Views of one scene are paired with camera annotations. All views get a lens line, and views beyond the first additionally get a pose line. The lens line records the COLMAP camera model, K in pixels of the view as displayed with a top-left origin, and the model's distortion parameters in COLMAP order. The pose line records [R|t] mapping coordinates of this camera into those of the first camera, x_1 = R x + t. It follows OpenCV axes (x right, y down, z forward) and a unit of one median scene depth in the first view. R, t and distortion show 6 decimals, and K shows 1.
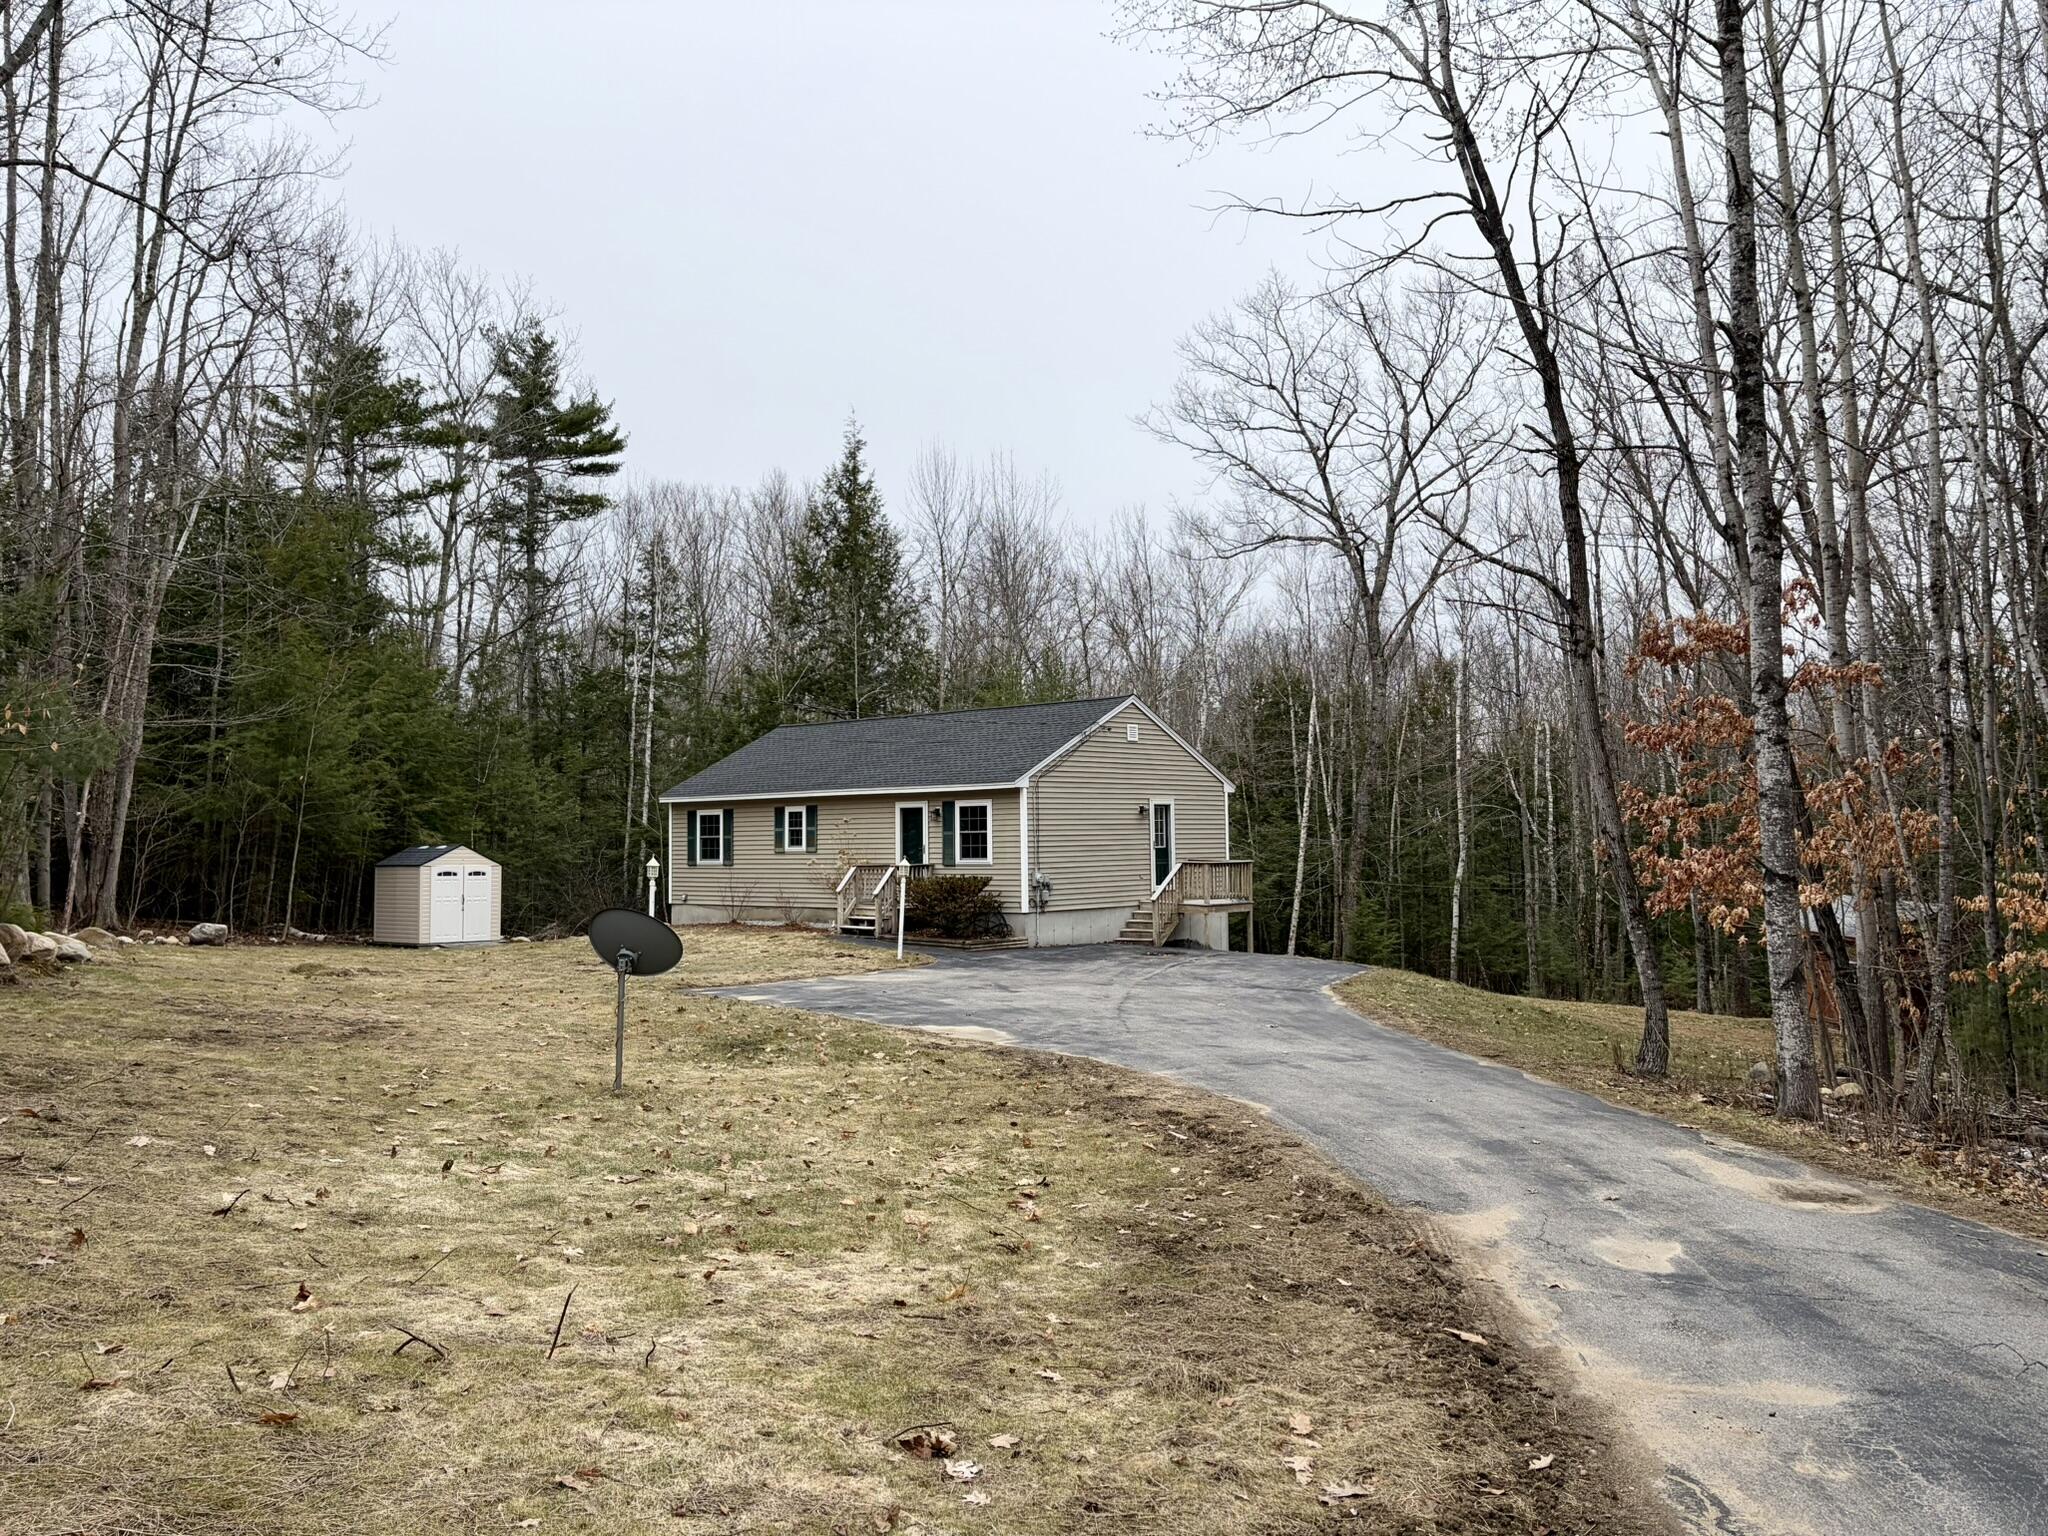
lens RADIAL K [[1524.0, 0, 1024.0], [0, 1524.0, 768.0], [0, 0, 1]] dist [0.020809, -0.003757]
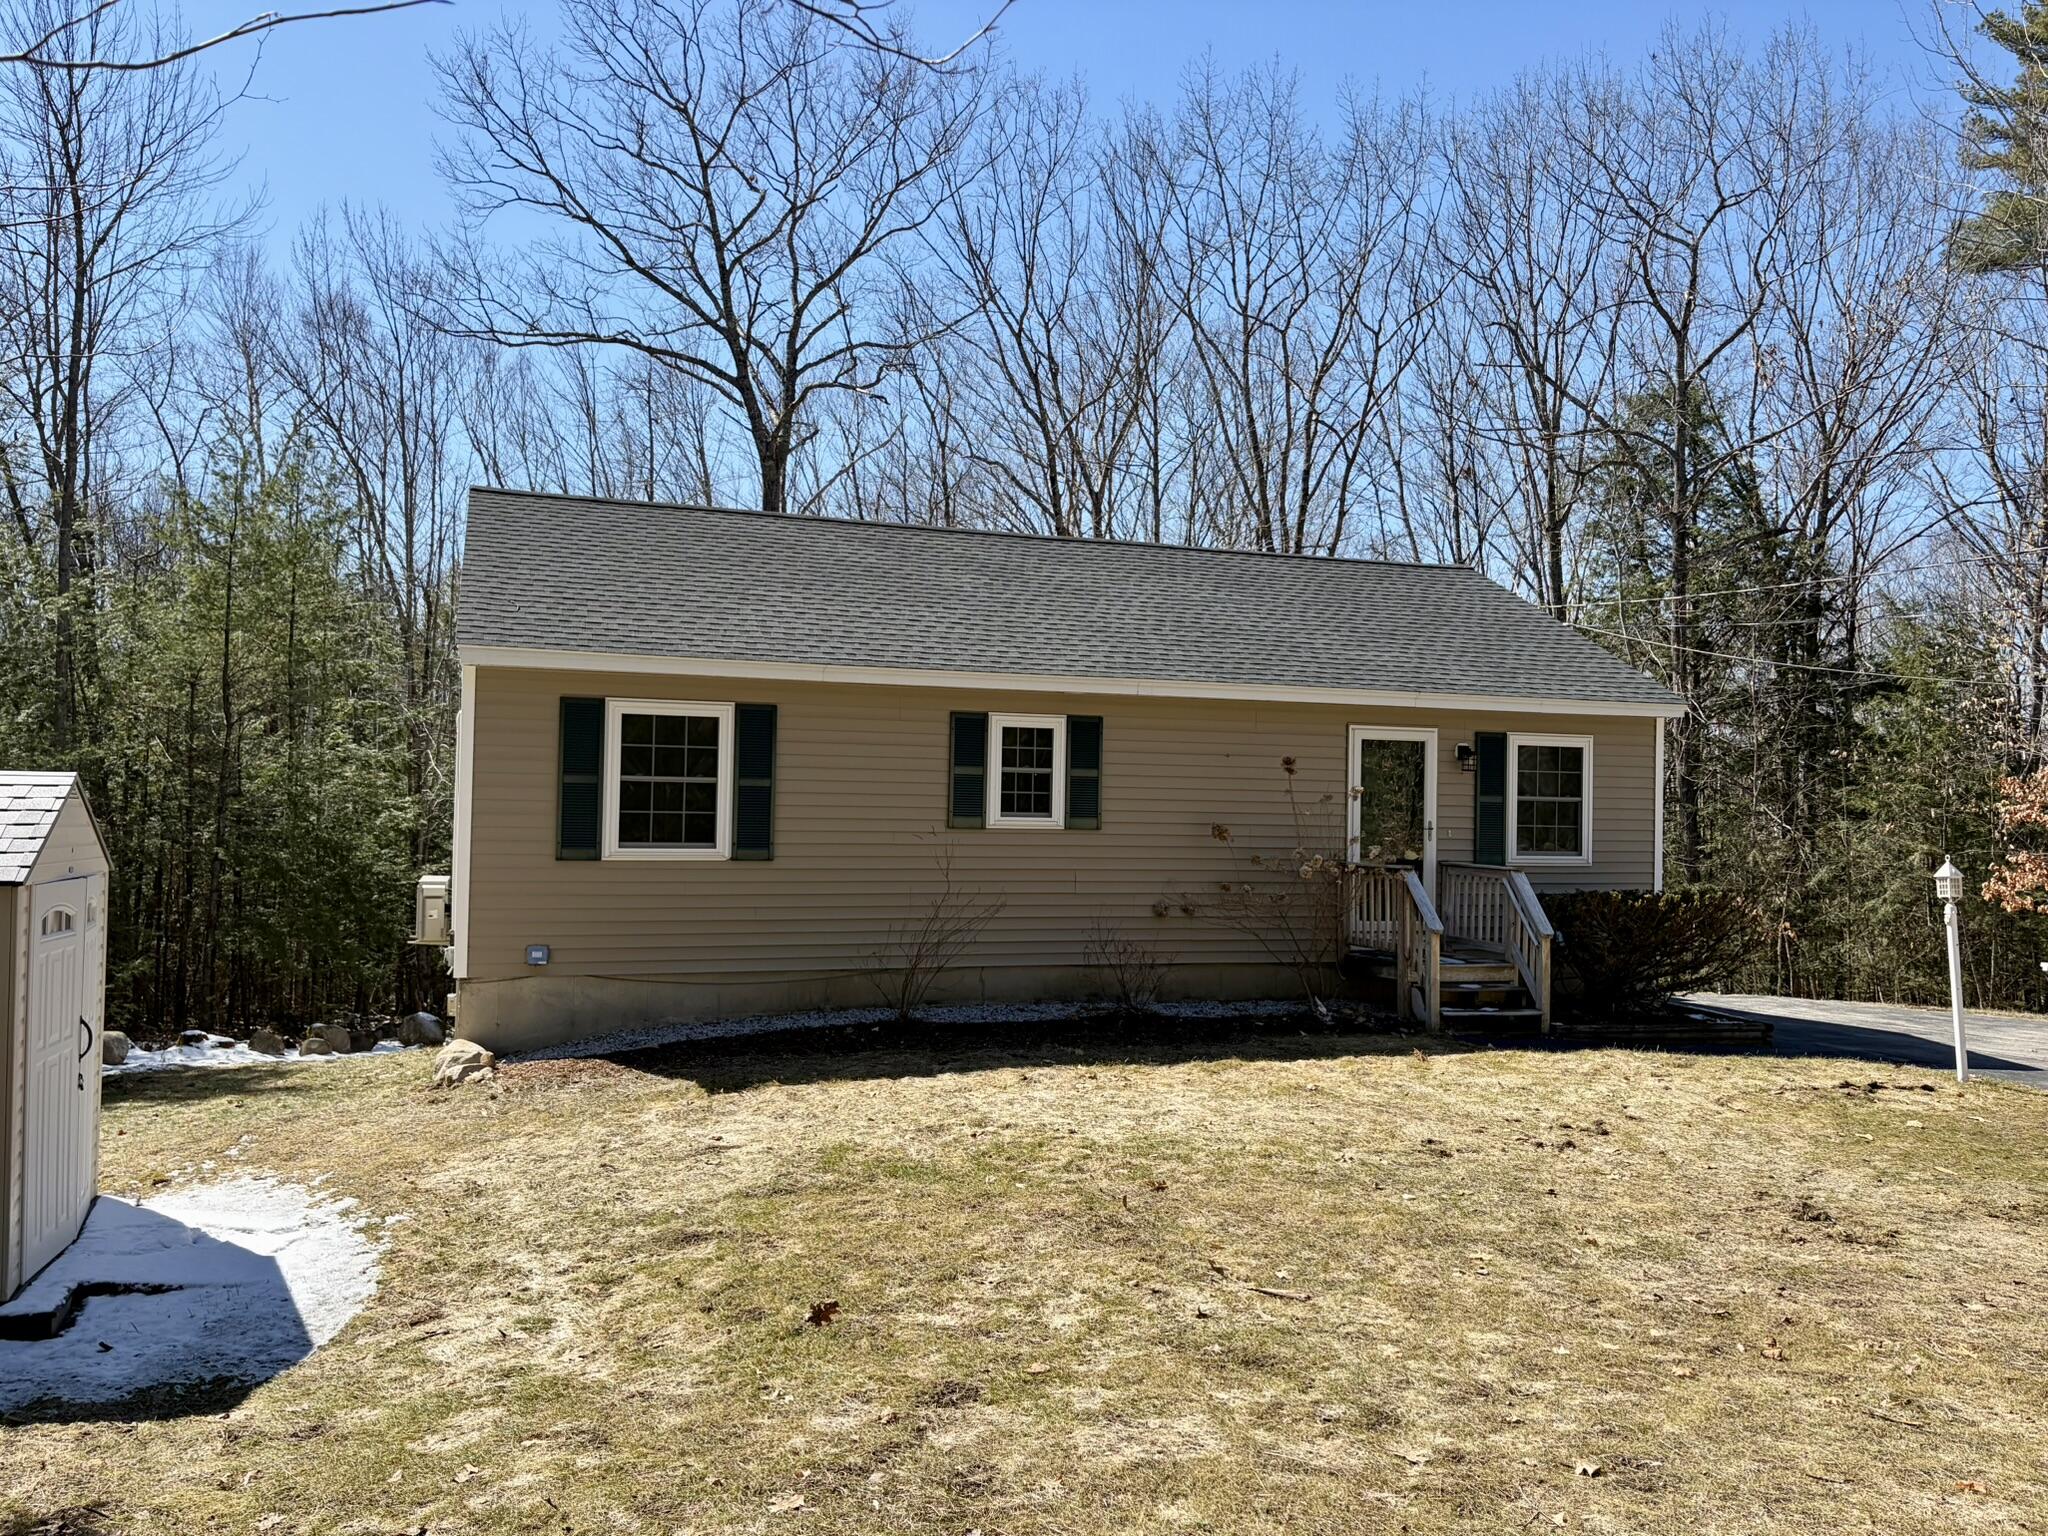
lens RADIAL K [[1558.1, 0, 972.2], [0, 1558.1, 764.5], [0, 0, 1]] dist [0.027029, 0.001670]
pose [[0.511337, 0.042923, 0.858308, -0.354031], [-0.065734, 0.997779, -0.010736, 0.030402], [-0.856863, -0.050930, 0.513023, 0.562065]]
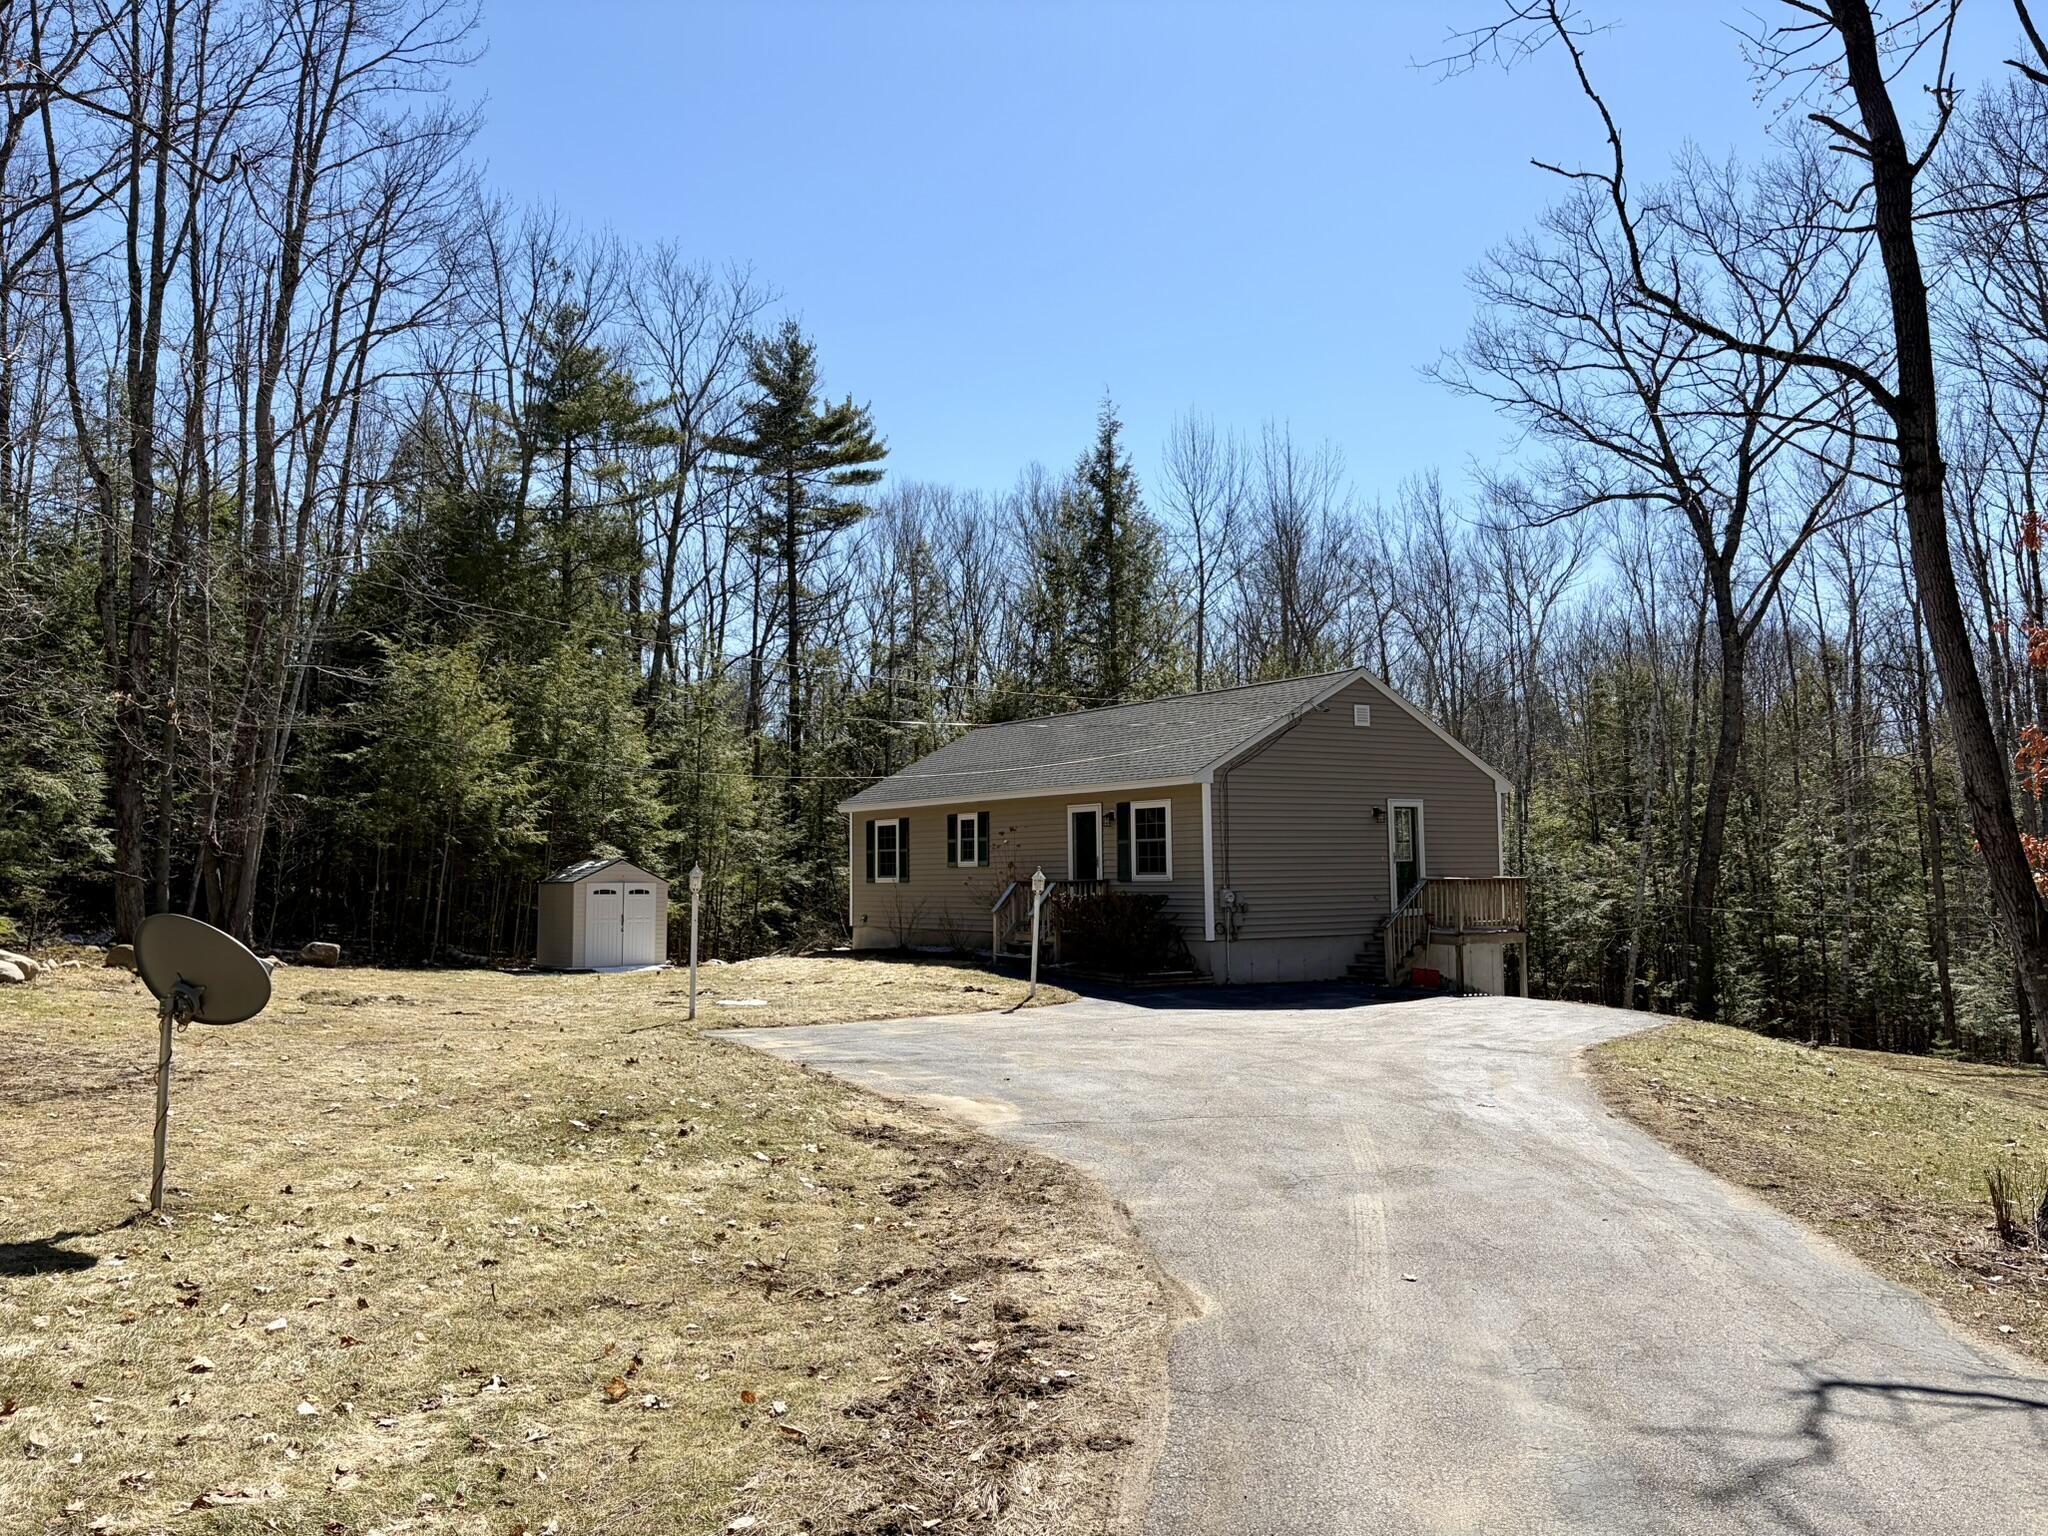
lens RADIAL K [[1526.3, 0, 1024.0], [0, 1526.3, 768.0], [0, 0, 1]] dist [0.030447, -0.007869]
pose [[0.972711, -0.016140, -0.231459, 0.056179], [0.011597, 0.999713, -0.020976, 0.012465], [0.231731, 0.017720, 0.972619, 0.119926]]
